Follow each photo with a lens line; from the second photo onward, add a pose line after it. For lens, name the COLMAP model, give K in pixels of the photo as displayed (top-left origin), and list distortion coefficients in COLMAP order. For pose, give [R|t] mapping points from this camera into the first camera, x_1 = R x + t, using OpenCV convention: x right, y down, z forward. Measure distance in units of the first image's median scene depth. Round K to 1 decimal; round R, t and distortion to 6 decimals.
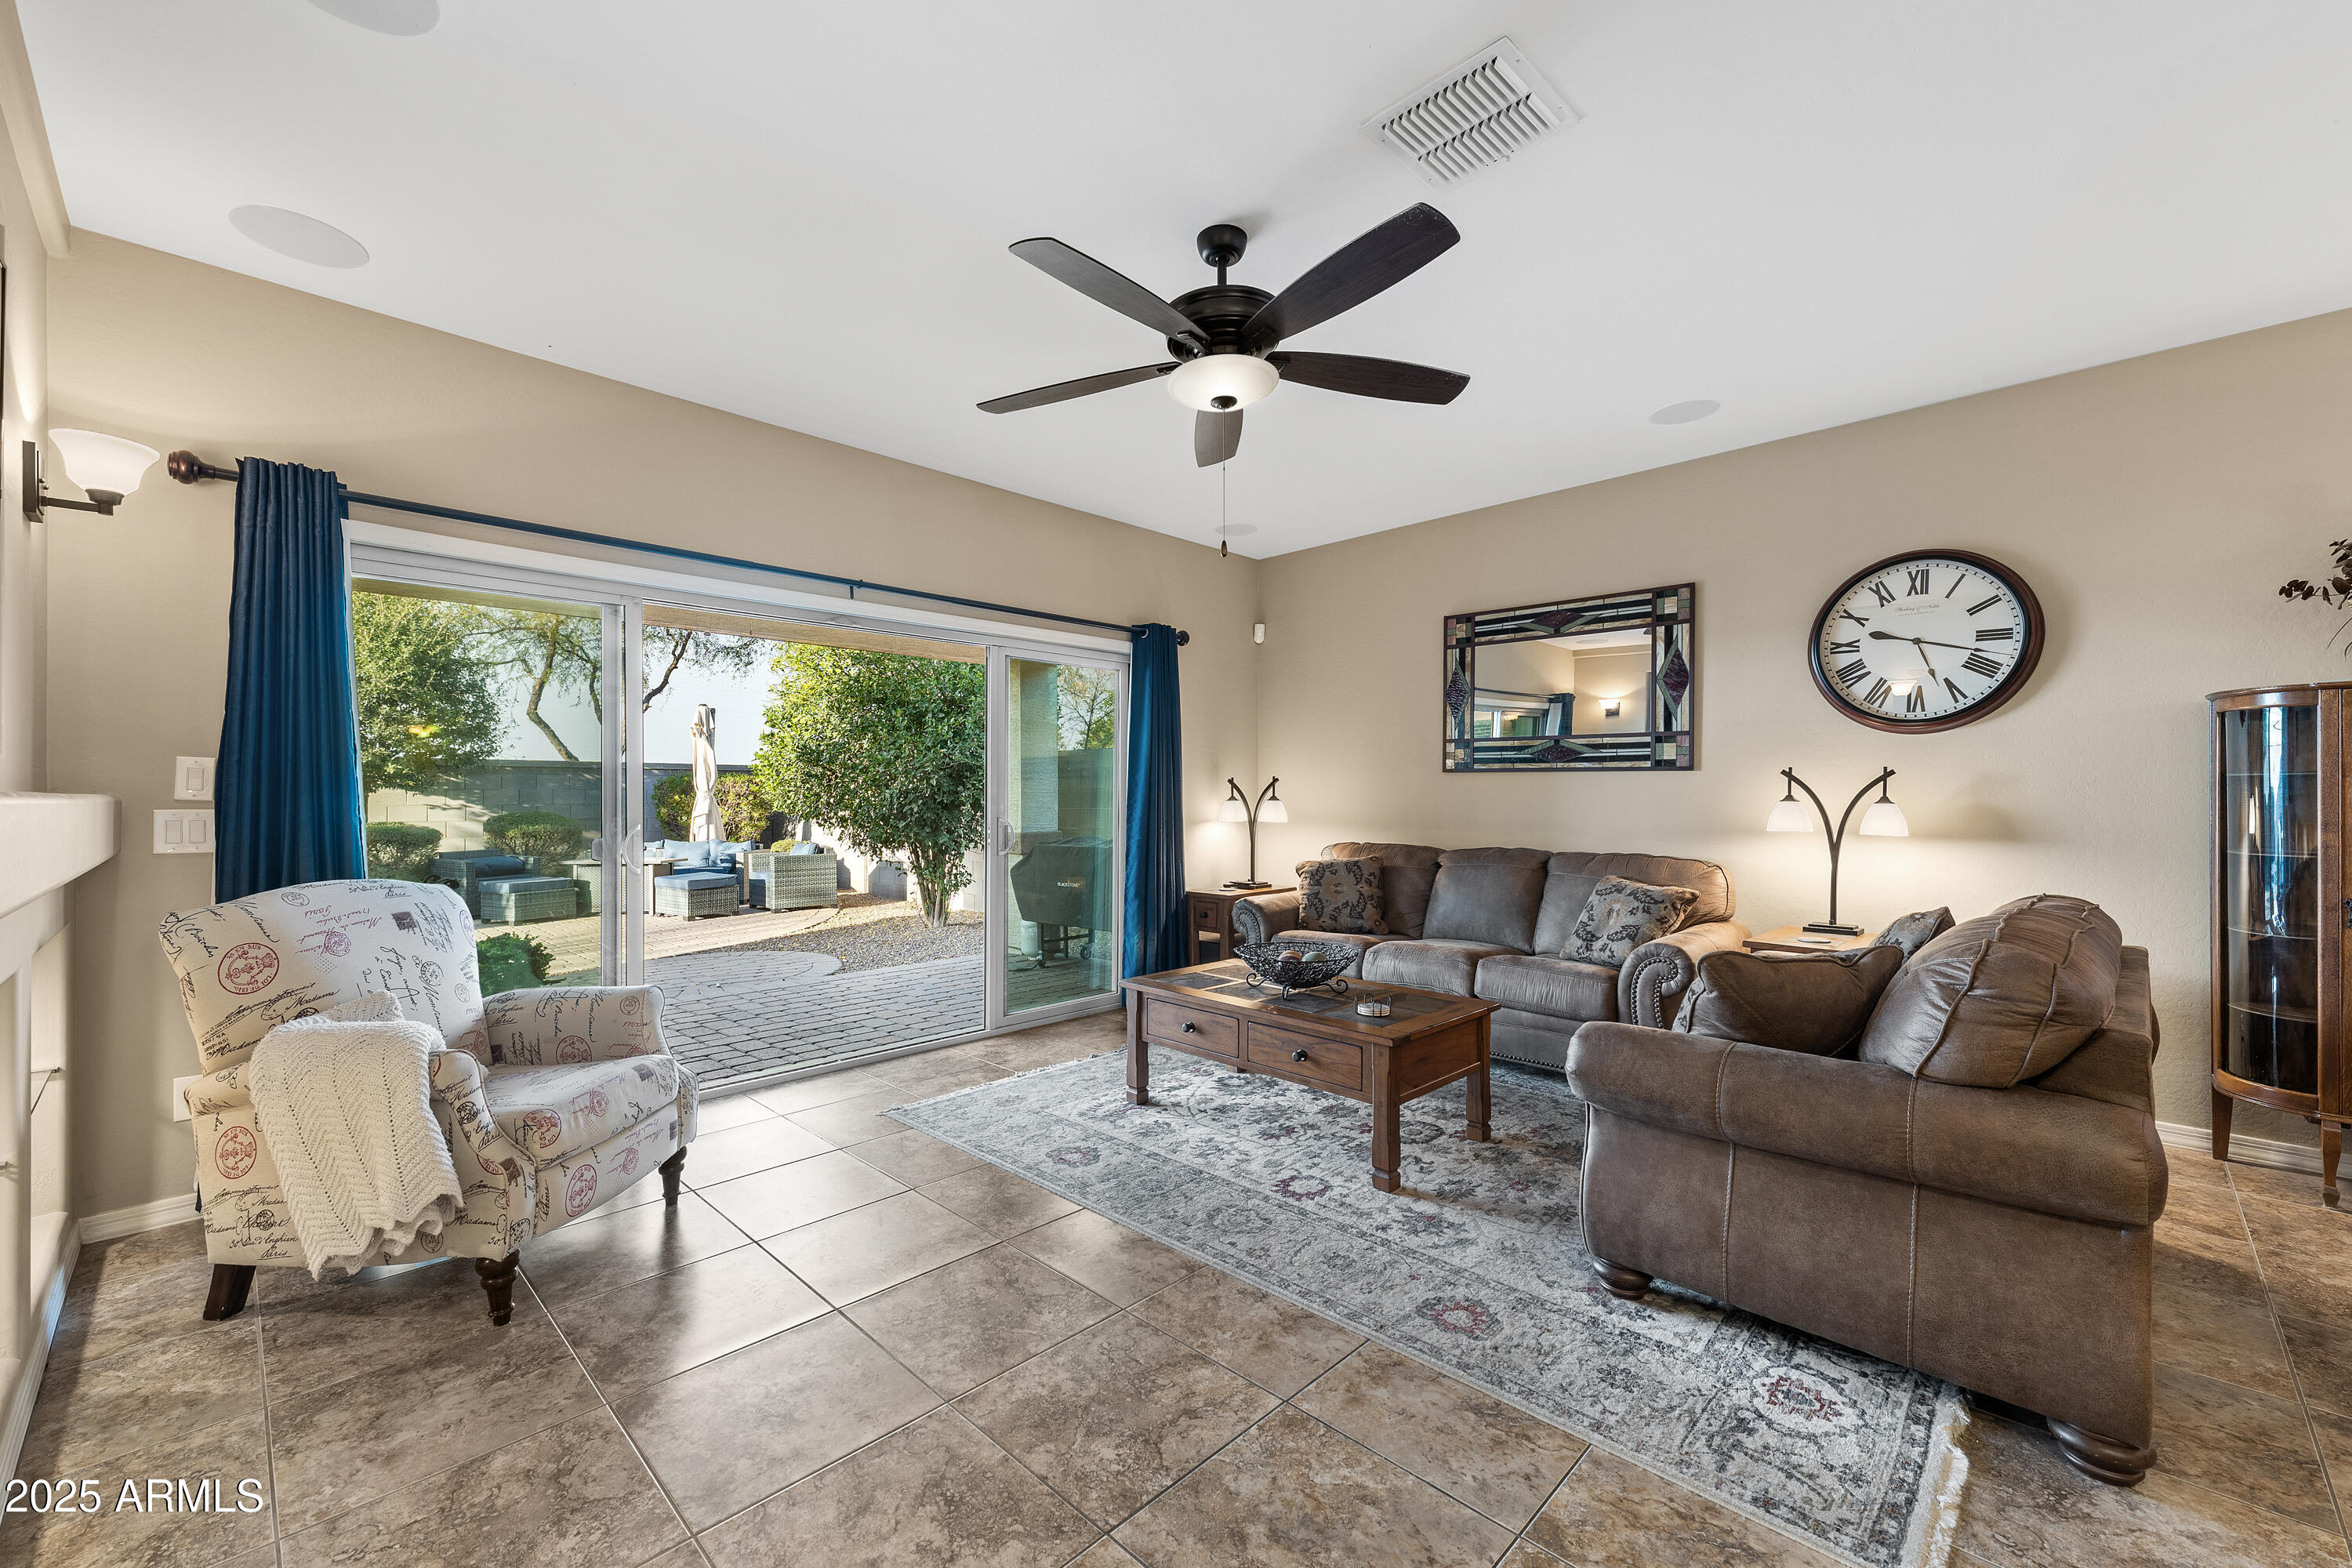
lens RADIAL K [[950.4, 0, 1123.6], [0, 950.4, 799.8], [0, 0, 1]] dist [0.001937, 0.000026]
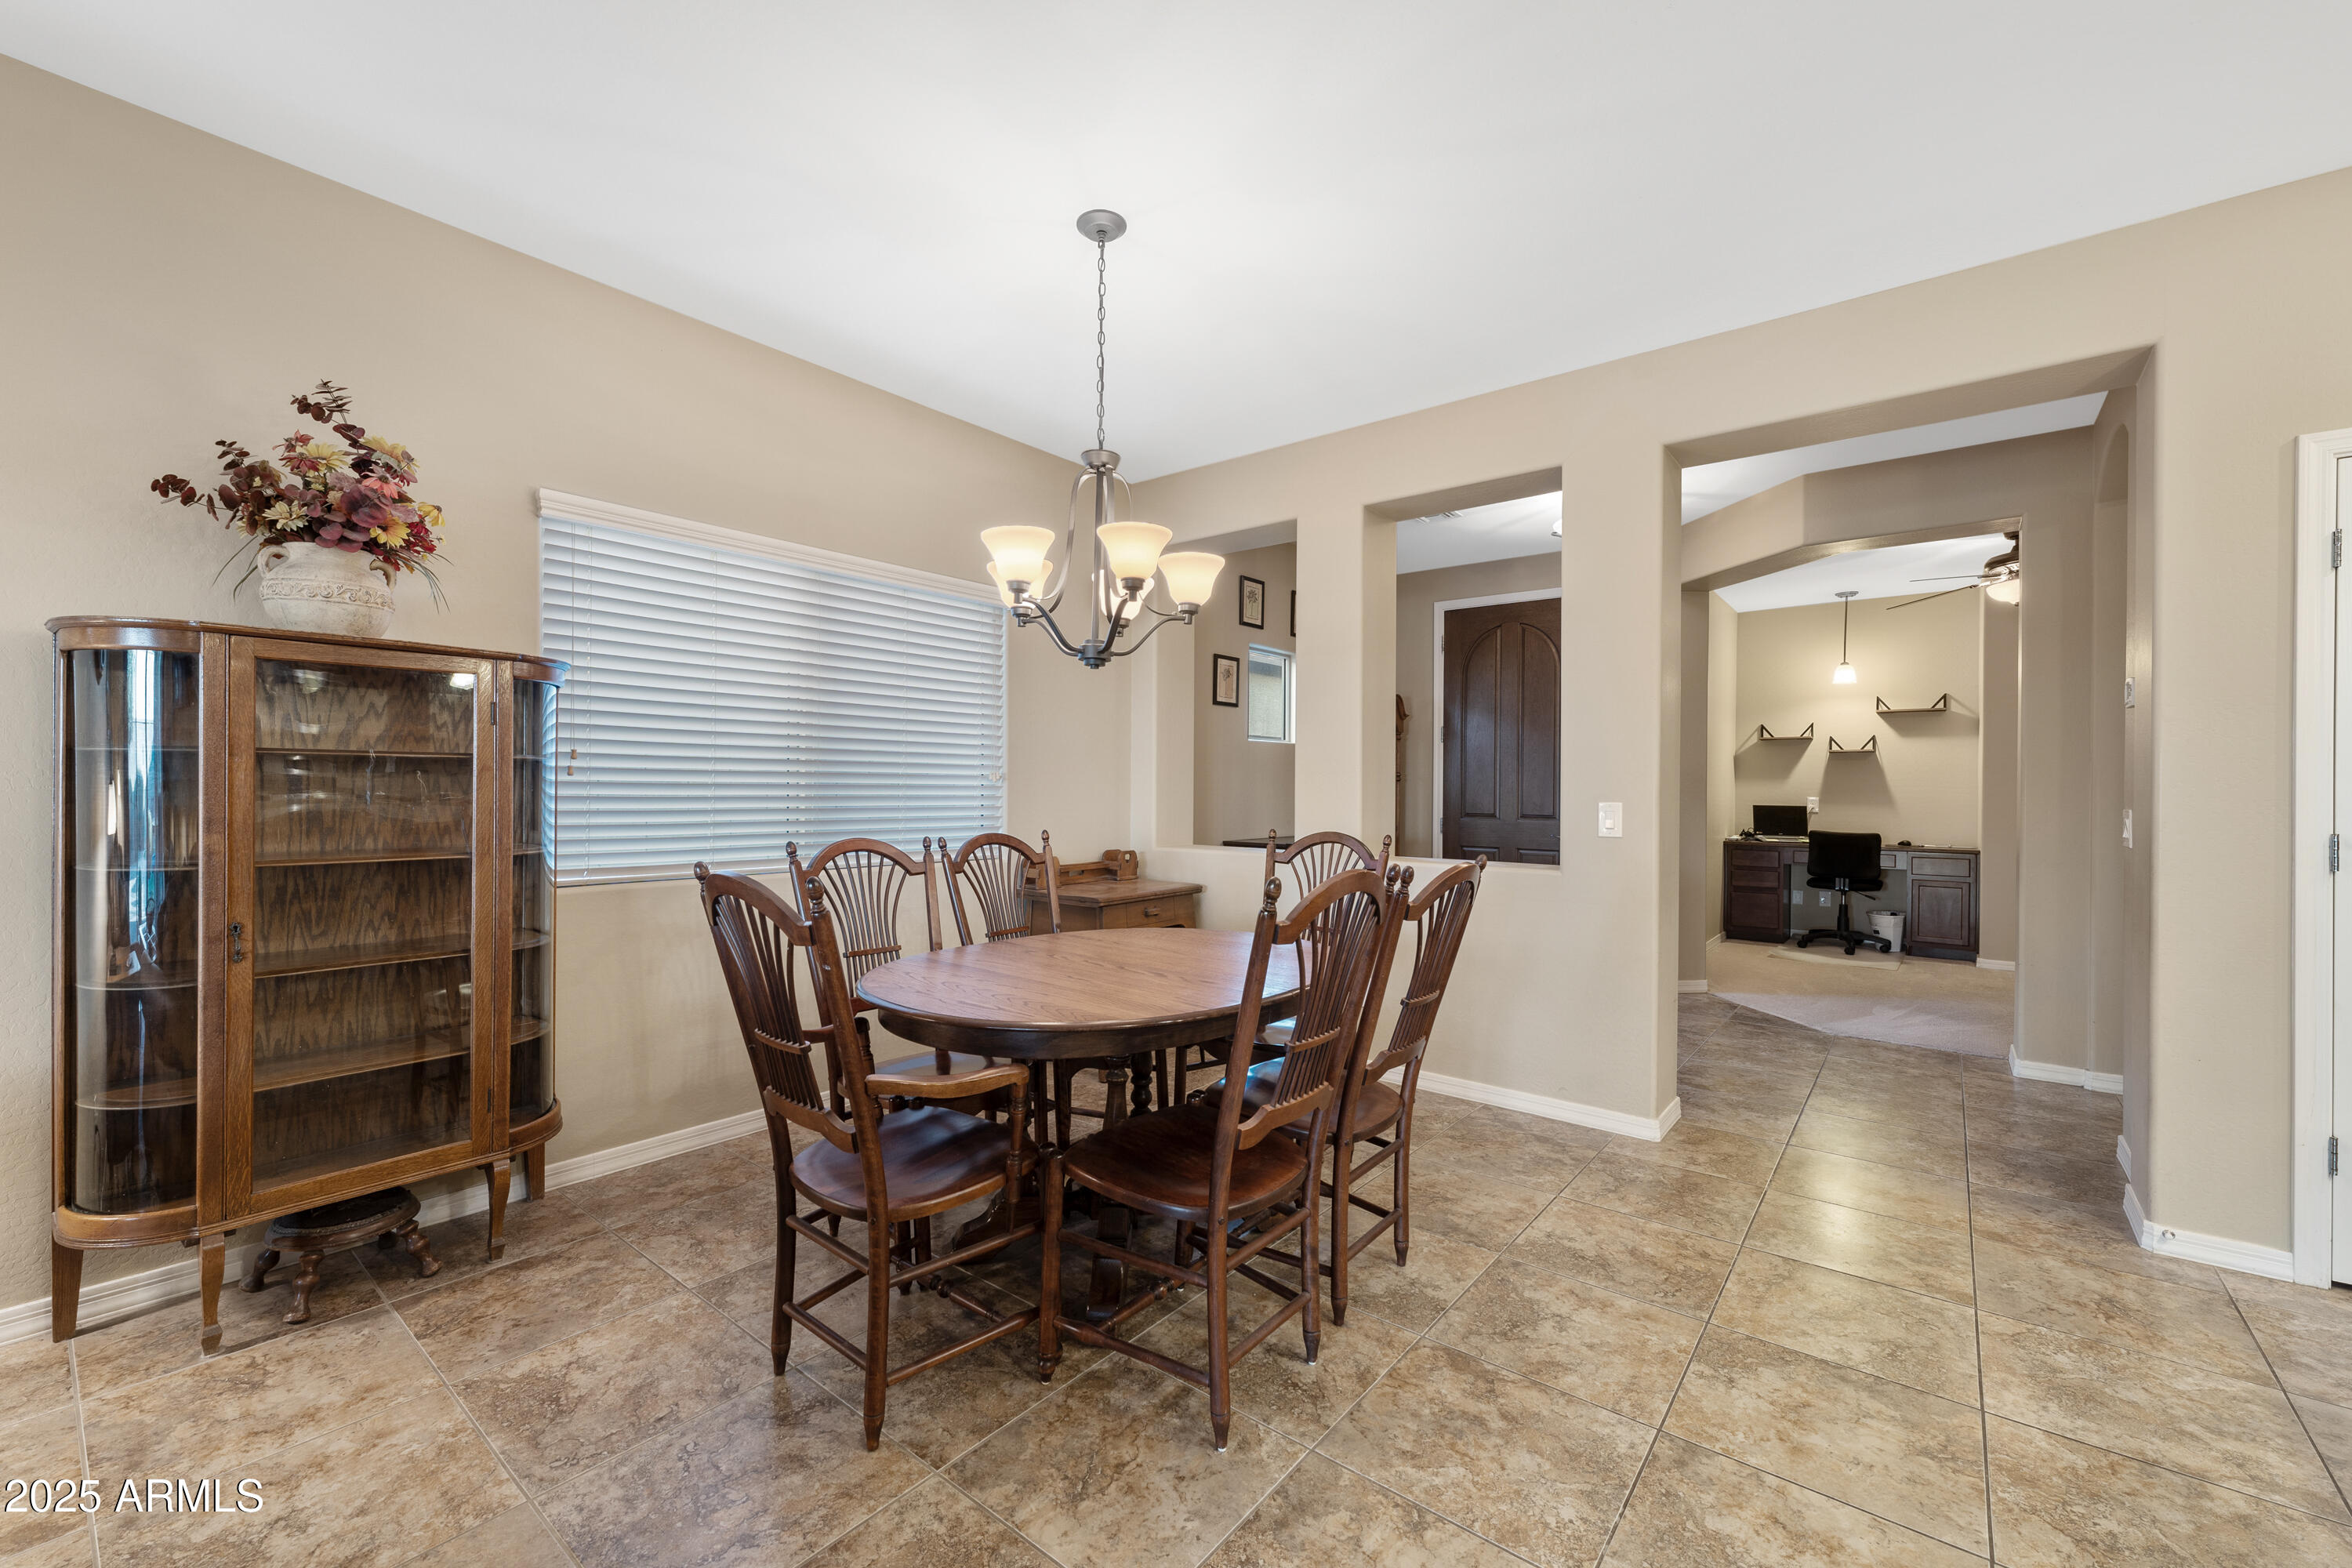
lens RADIAL K [[950.4, 0, 1162.4], [0, 950.4, 775.0], [0, 0, 1]] dist [0.001937, 0.000026]
pose [[-0.112170, -0.009731, 0.993641, 0.443998], [-0.013147, 0.999879, 0.008308, -0.023434], [-0.993602, -0.012131, -0.112284, 0.348607]]
